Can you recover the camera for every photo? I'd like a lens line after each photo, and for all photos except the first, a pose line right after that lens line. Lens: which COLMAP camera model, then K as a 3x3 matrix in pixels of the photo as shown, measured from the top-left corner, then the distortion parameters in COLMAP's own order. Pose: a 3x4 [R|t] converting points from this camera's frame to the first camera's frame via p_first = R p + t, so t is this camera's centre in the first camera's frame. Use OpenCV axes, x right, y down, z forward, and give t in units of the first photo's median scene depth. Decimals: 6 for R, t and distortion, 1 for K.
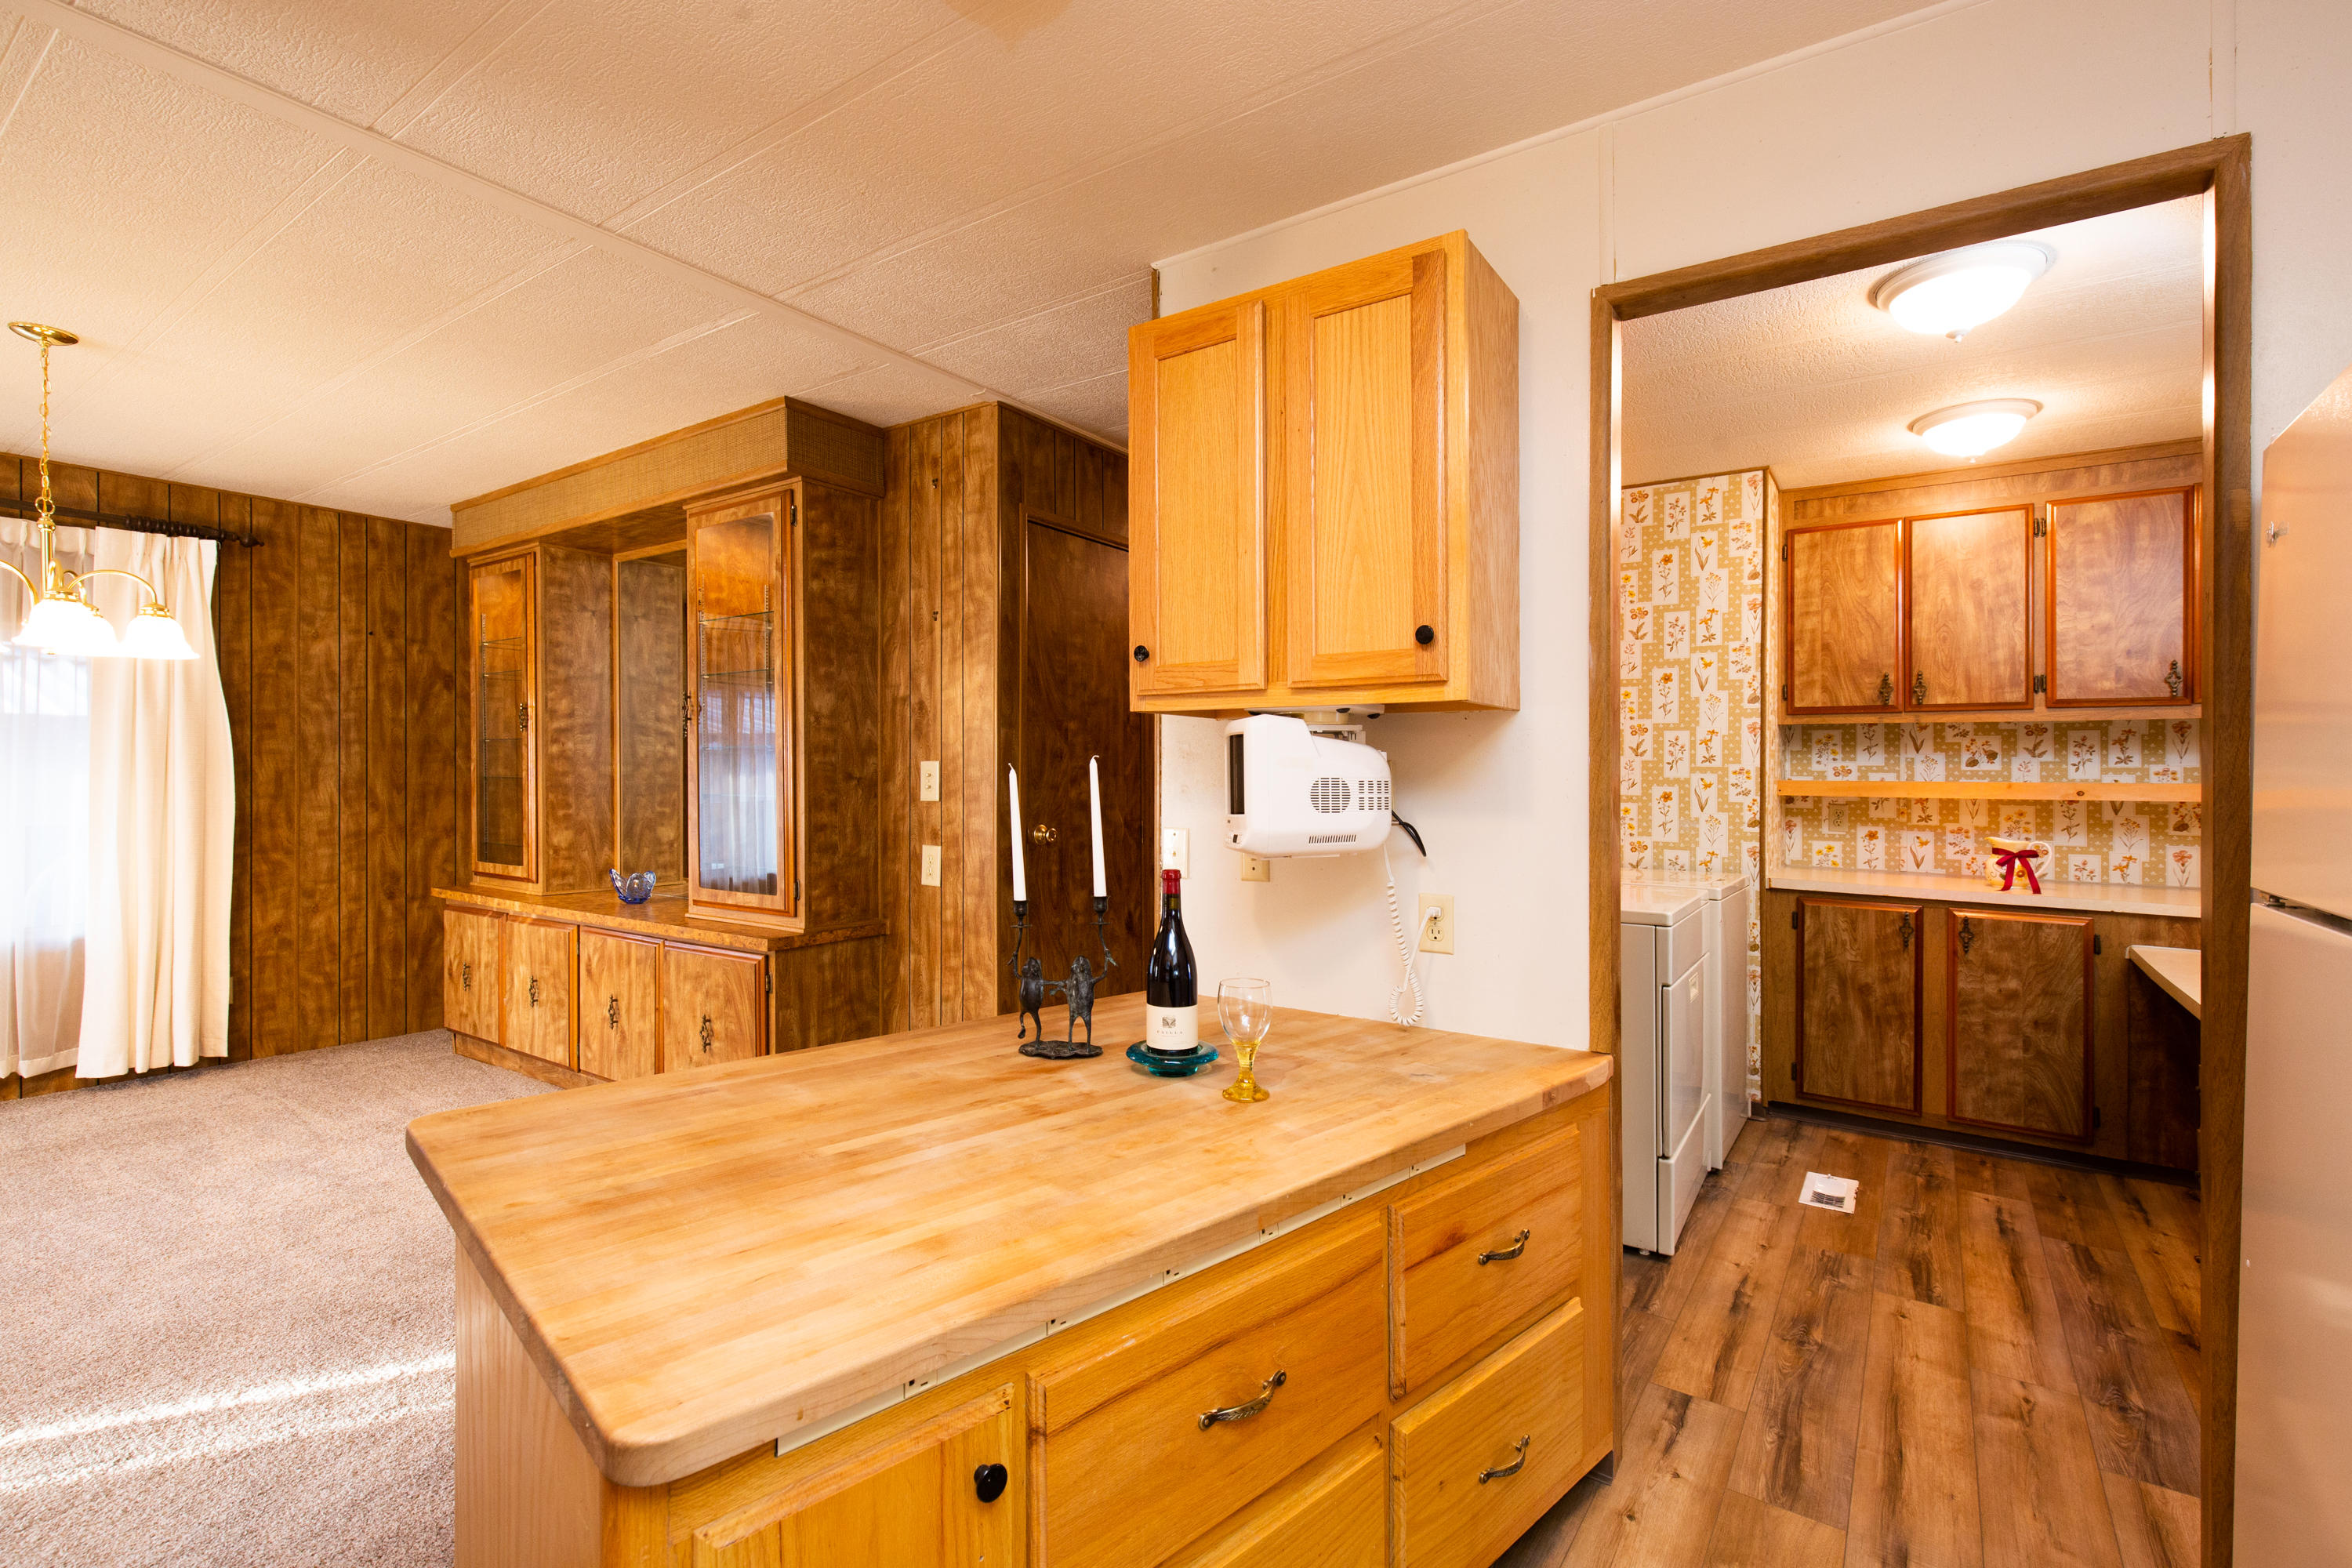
lens RADIAL K [[1054.4, 0, 1201.6], [0, 1054.4, 762.5], [0, 0, 1]] dist [0.003258, 0.000372]
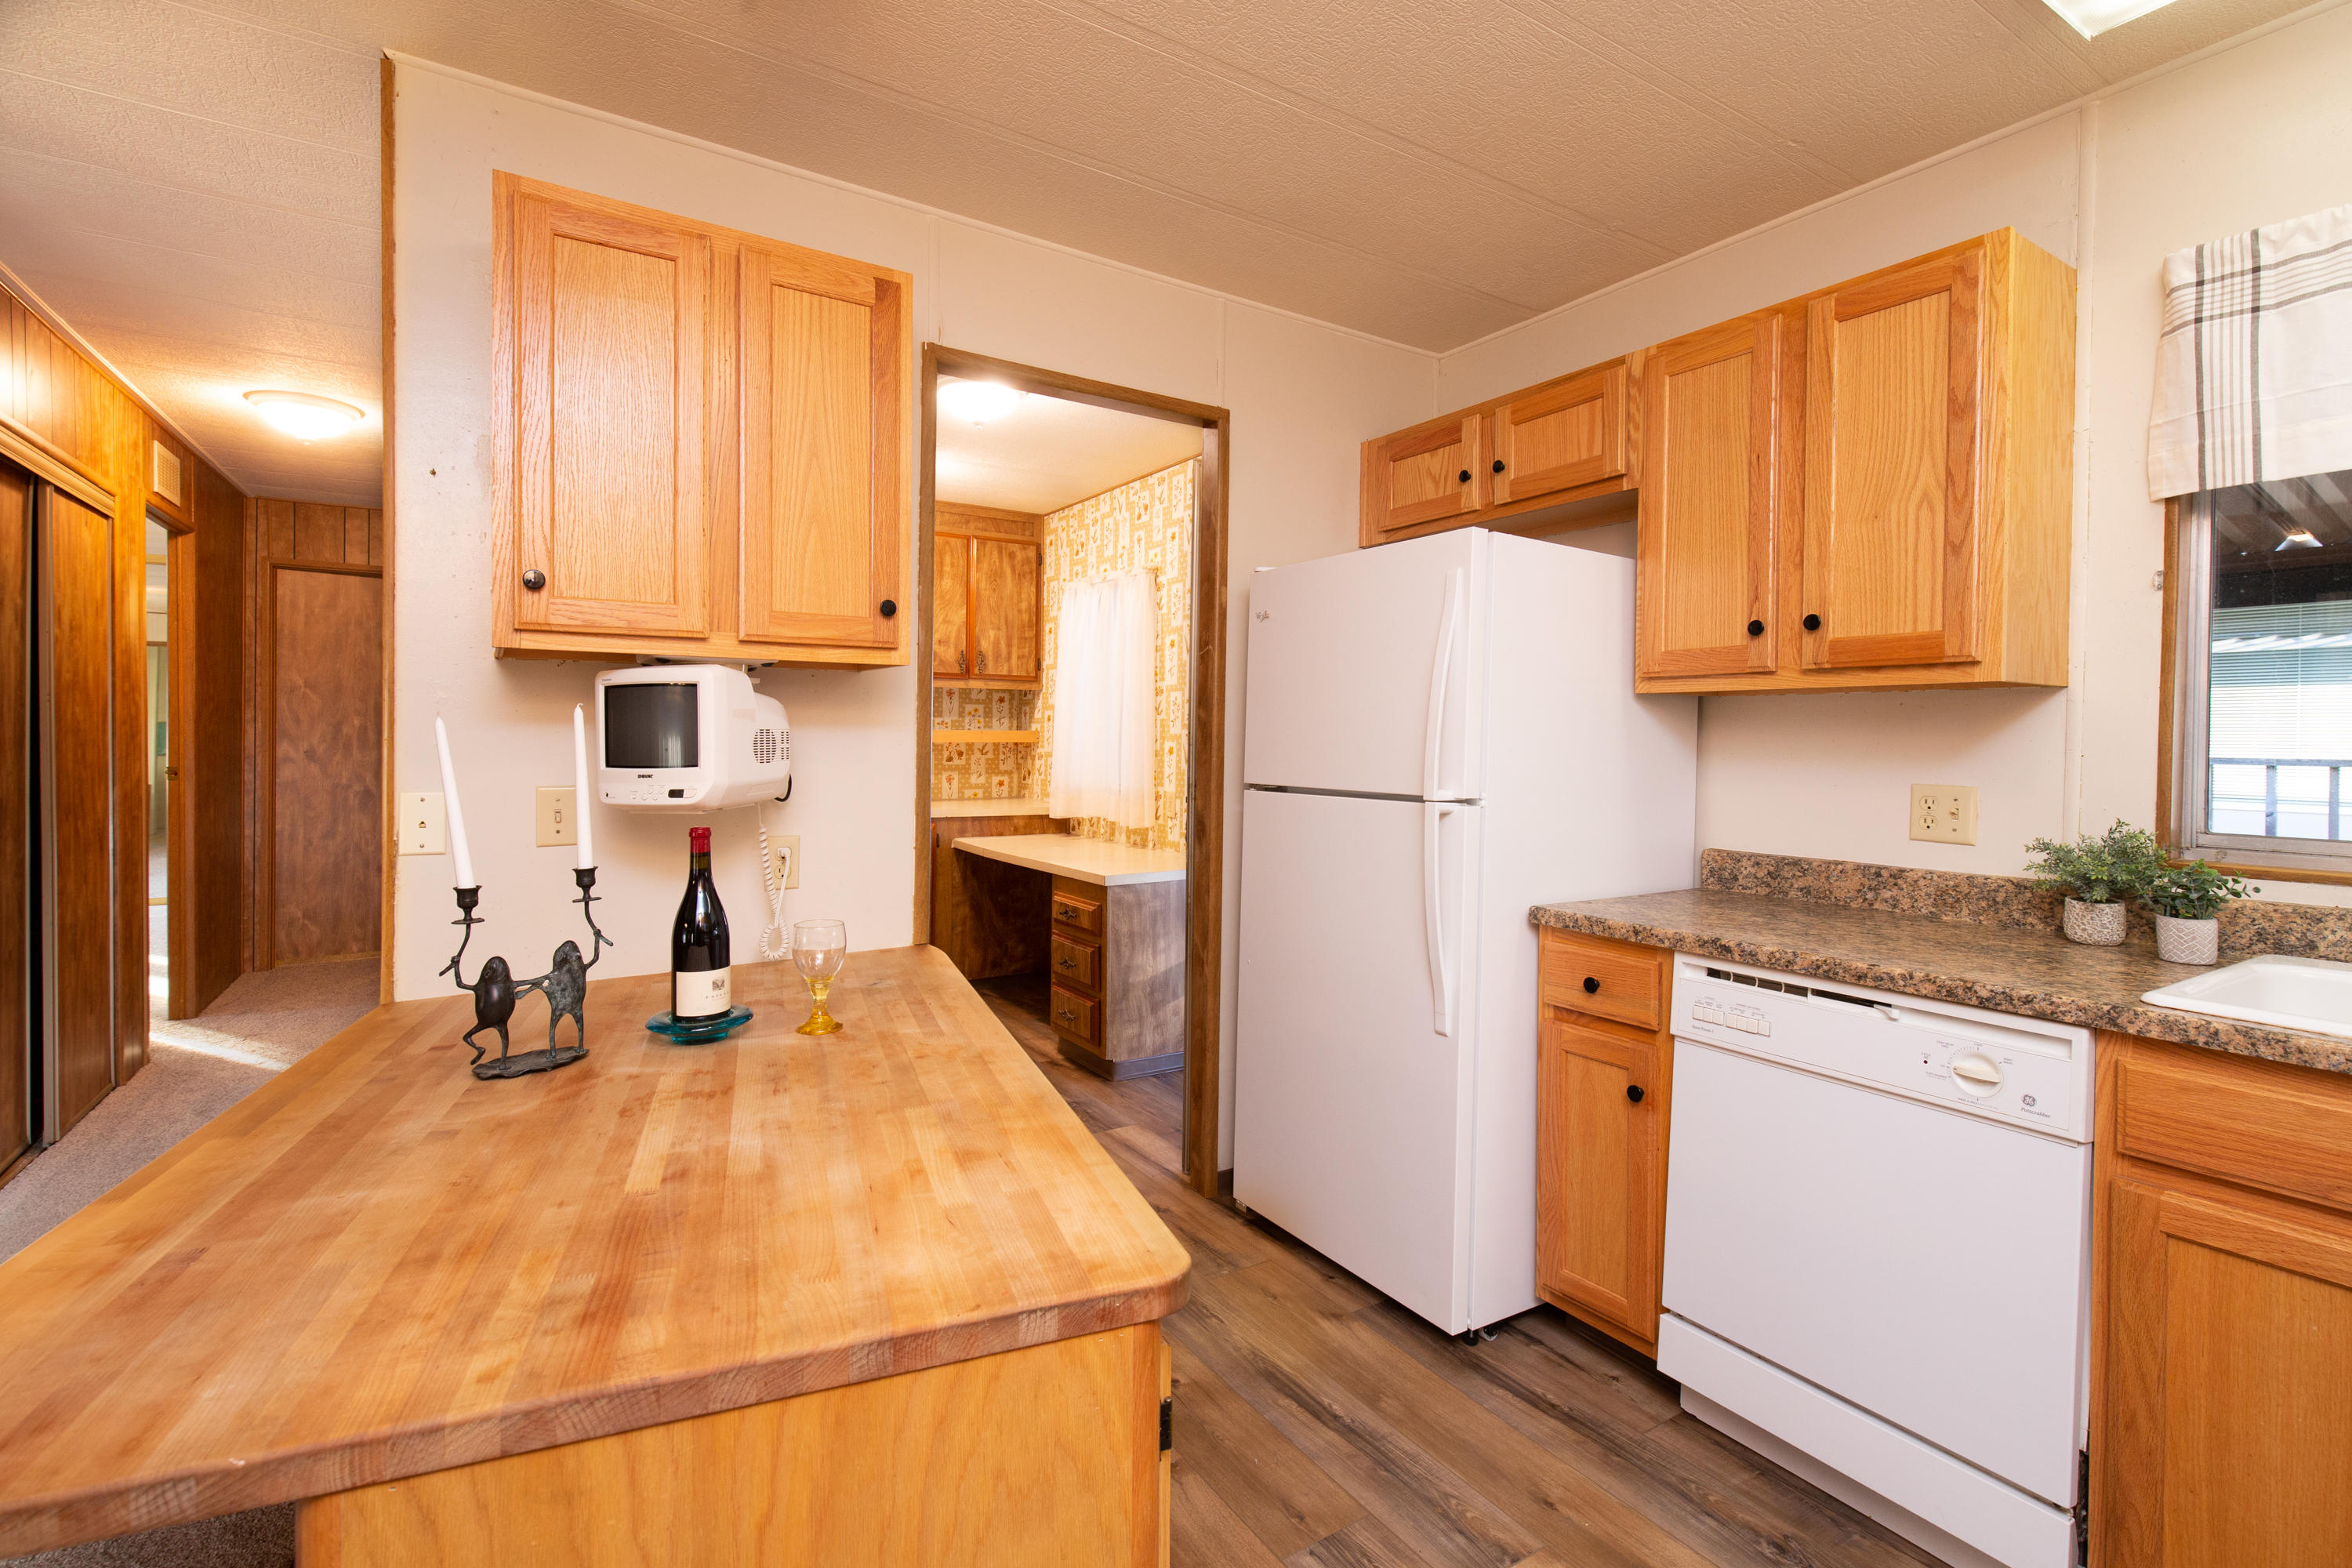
lens RADIAL K [[1054.4, 0, 1195.9], [0, 1054.4, 755.3], [0, 0, 1]] dist [0.003258, 0.000372]
pose [[0.380439, -0.024455, 0.924483, -0.350058], [-0.017903, 0.999268, 0.033801, -0.002114], [-0.924633, -0.029410, 0.379722, 0.109056]]
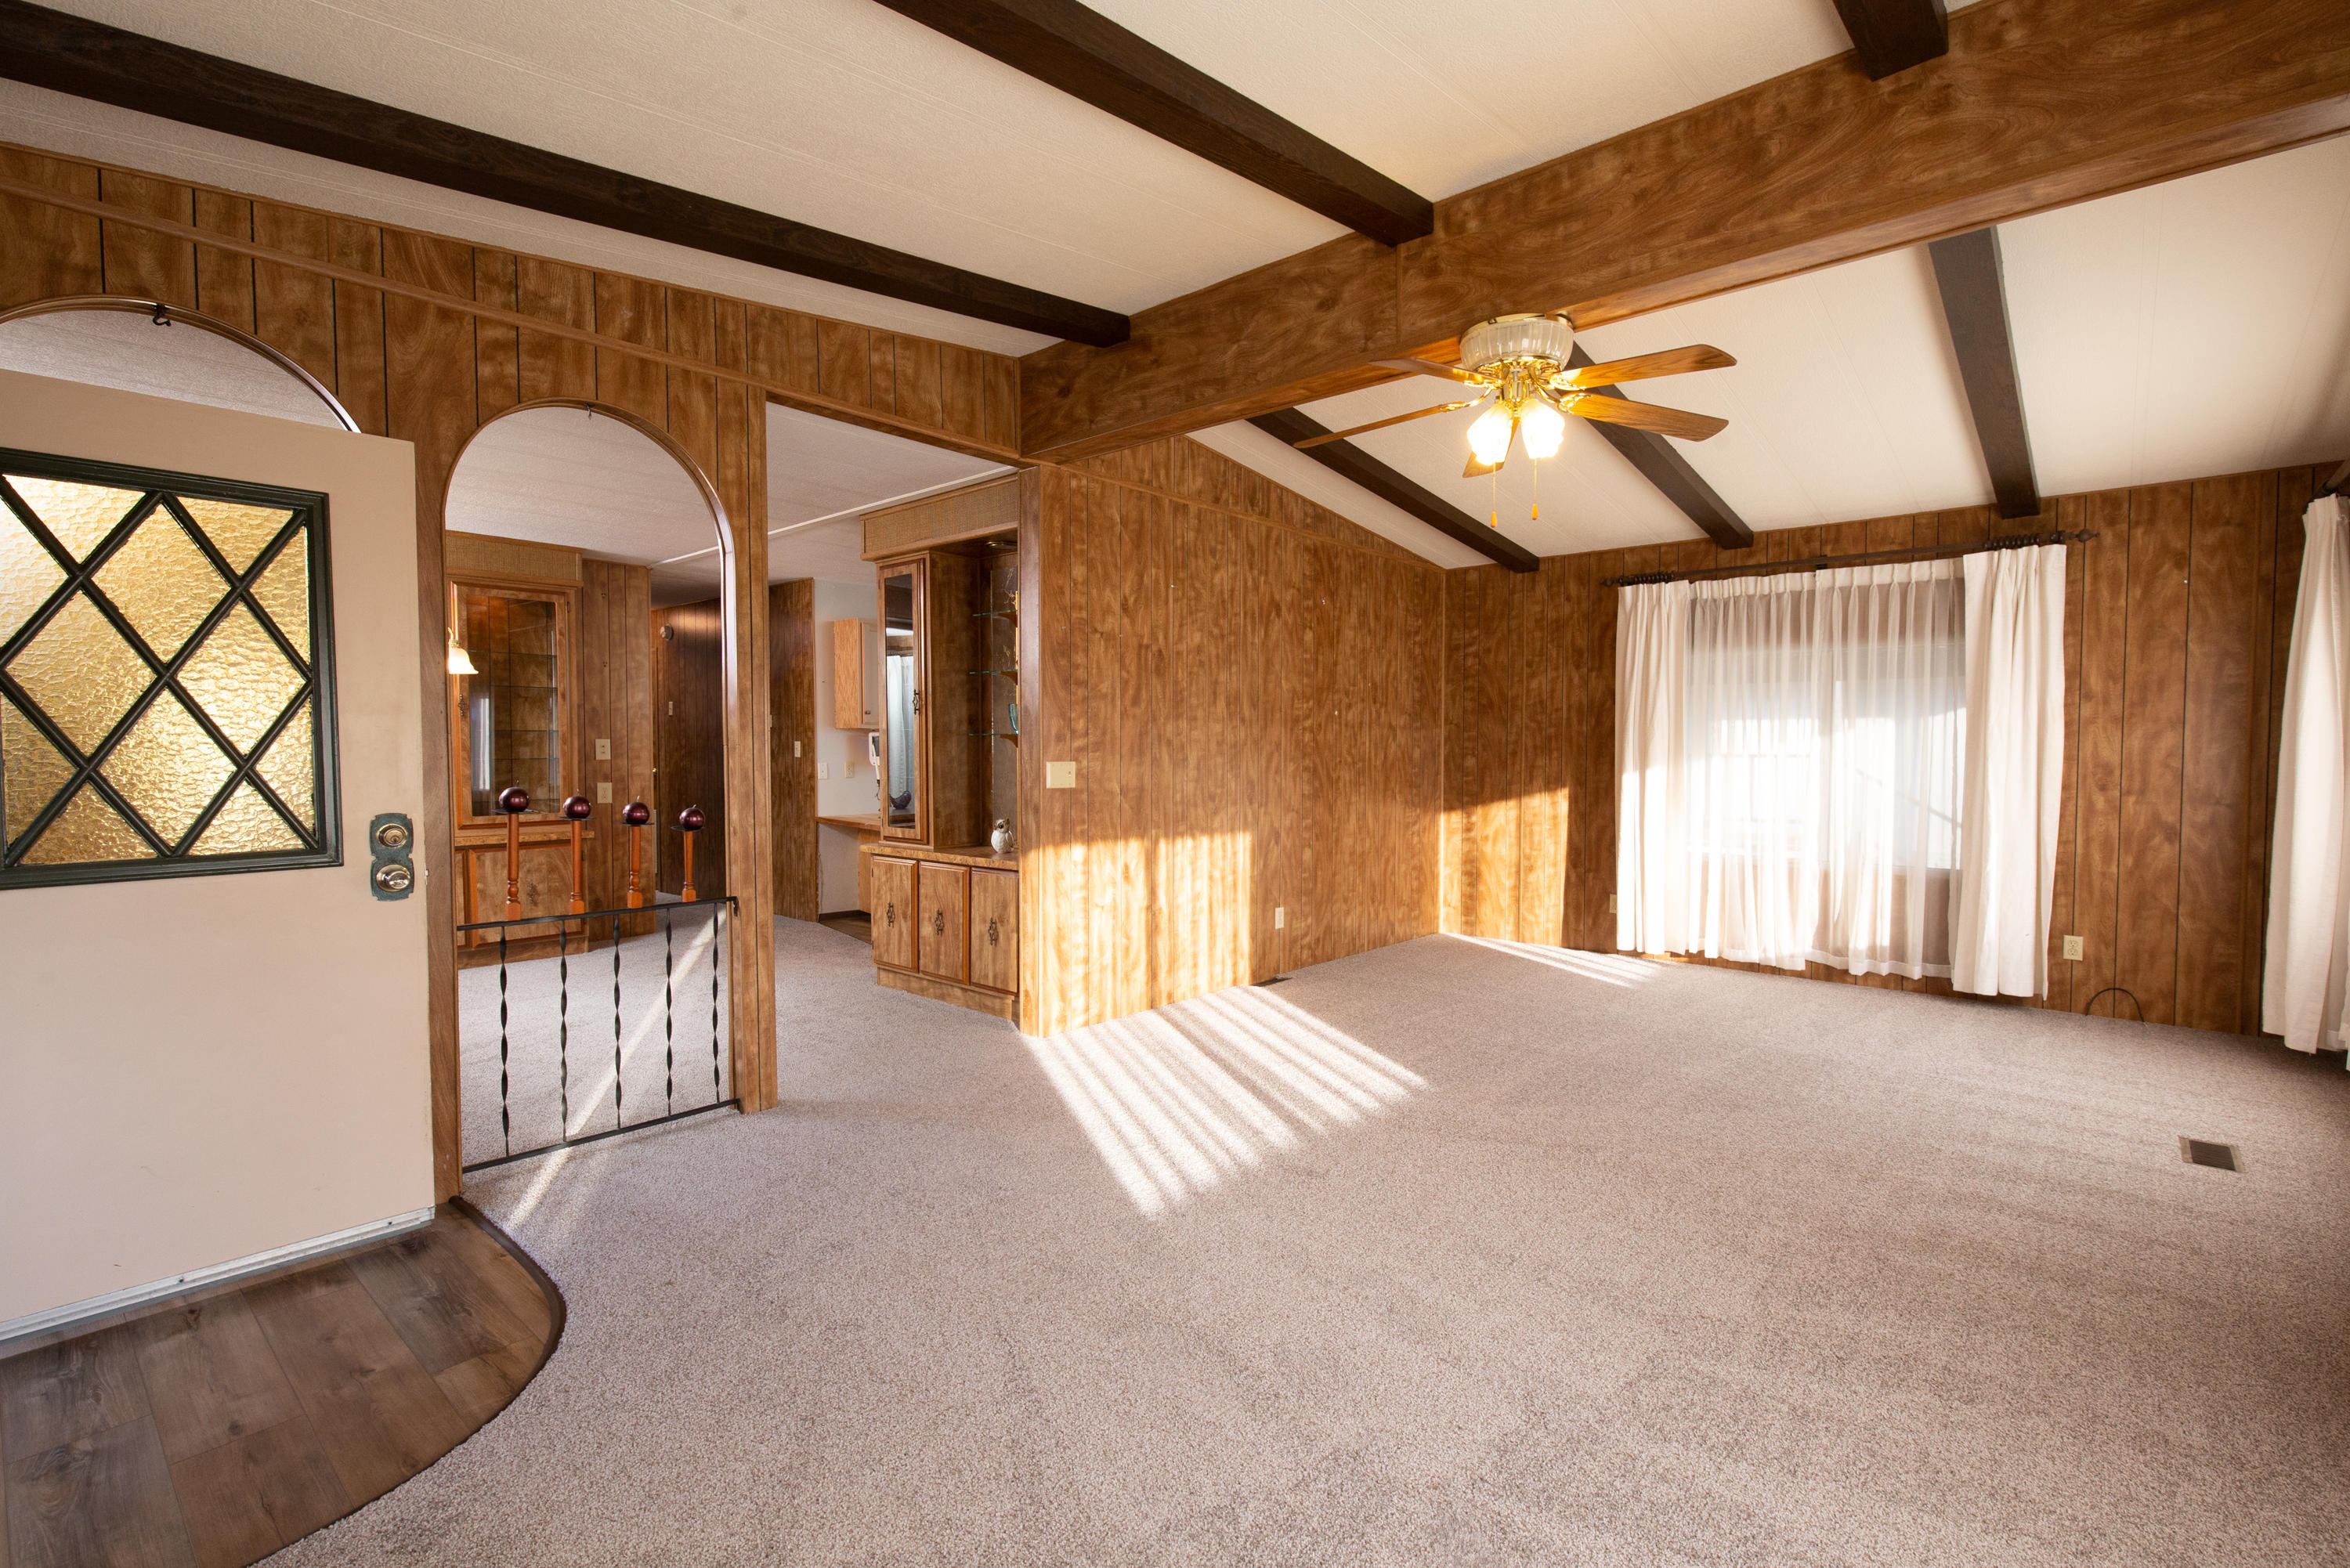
lens RADIAL K [[1053.4, 0, 1186.8], [0, 1053.4, 785.8], [0, 0, 1]] dist [0.003258, 0.000372]
pose [[0.120514, -0.043759, 0.991747, -1.965447], [-0.012610, 0.998880, 0.045606, -0.017308], [-0.992632, -0.018002, 0.119827, -0.284682]]
